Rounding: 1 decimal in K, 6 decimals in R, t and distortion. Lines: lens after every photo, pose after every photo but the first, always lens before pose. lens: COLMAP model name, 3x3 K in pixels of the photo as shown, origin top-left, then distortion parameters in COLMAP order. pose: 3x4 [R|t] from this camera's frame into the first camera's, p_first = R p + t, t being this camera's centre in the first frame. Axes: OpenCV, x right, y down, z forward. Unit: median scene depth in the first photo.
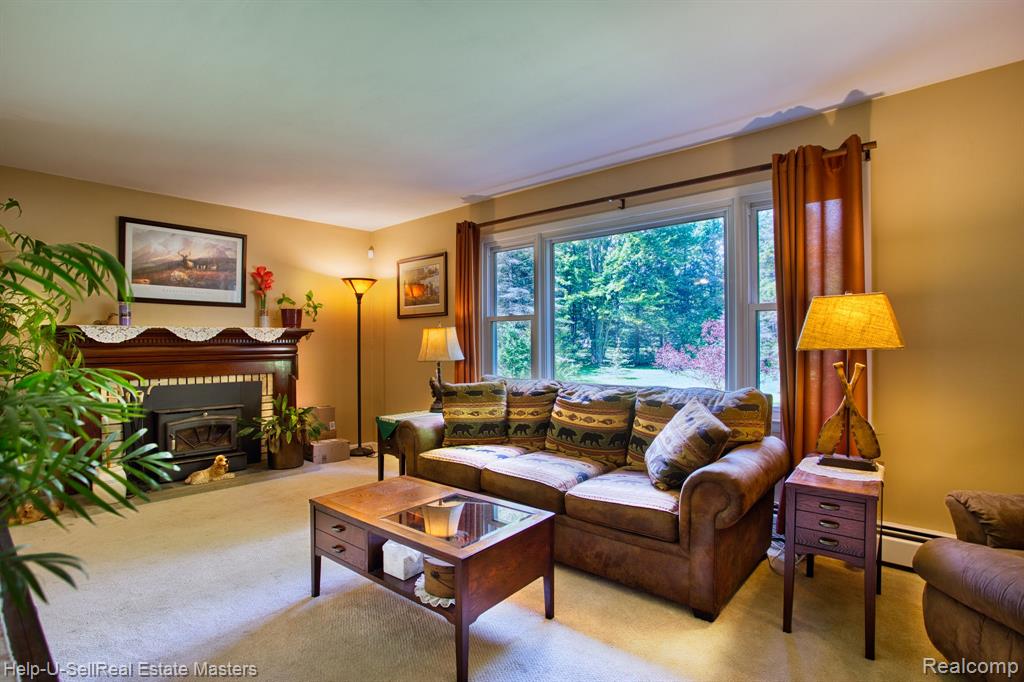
lens RADIAL K [[497.6, 0, 510.1], [0, 497.6, 340.0], [0, 0, 1]] dist [-0.061284, 0.002789]
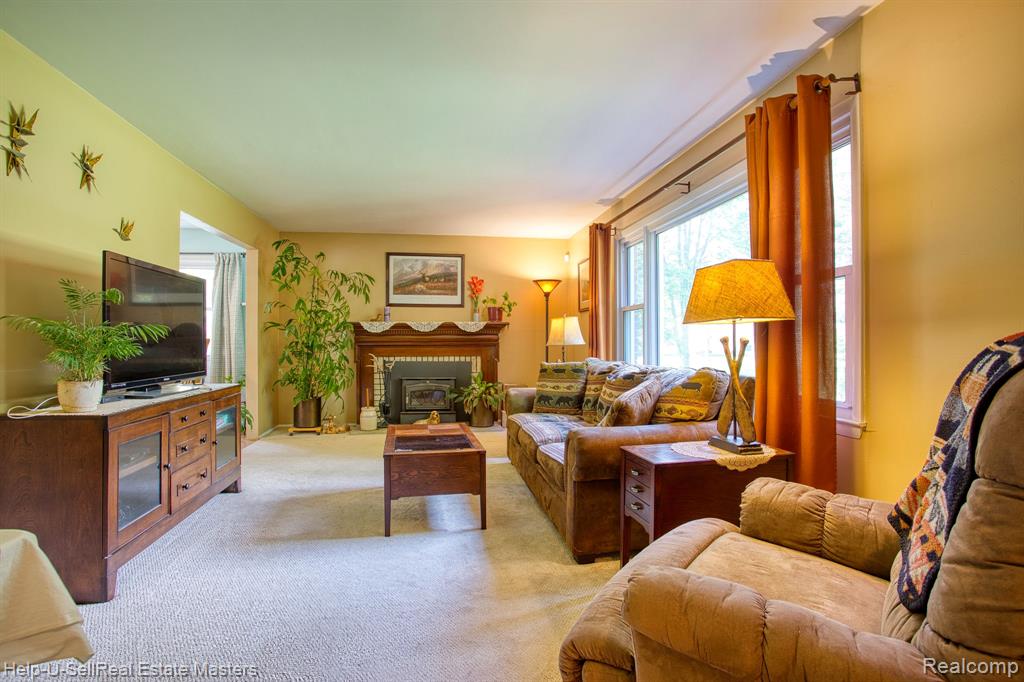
lens RADIAL K [[497.6, 0, 512.0], [0, 497.6, 340.1], [0, 0, 1]] dist [-0.061284, 0.002789]
pose [[0.776329, -0.000212, -0.630327, 0.485836], [0.001302, 0.999998, 0.001267, 0.025742], [0.630326, -0.001804, 0.776328, 0.002158]]
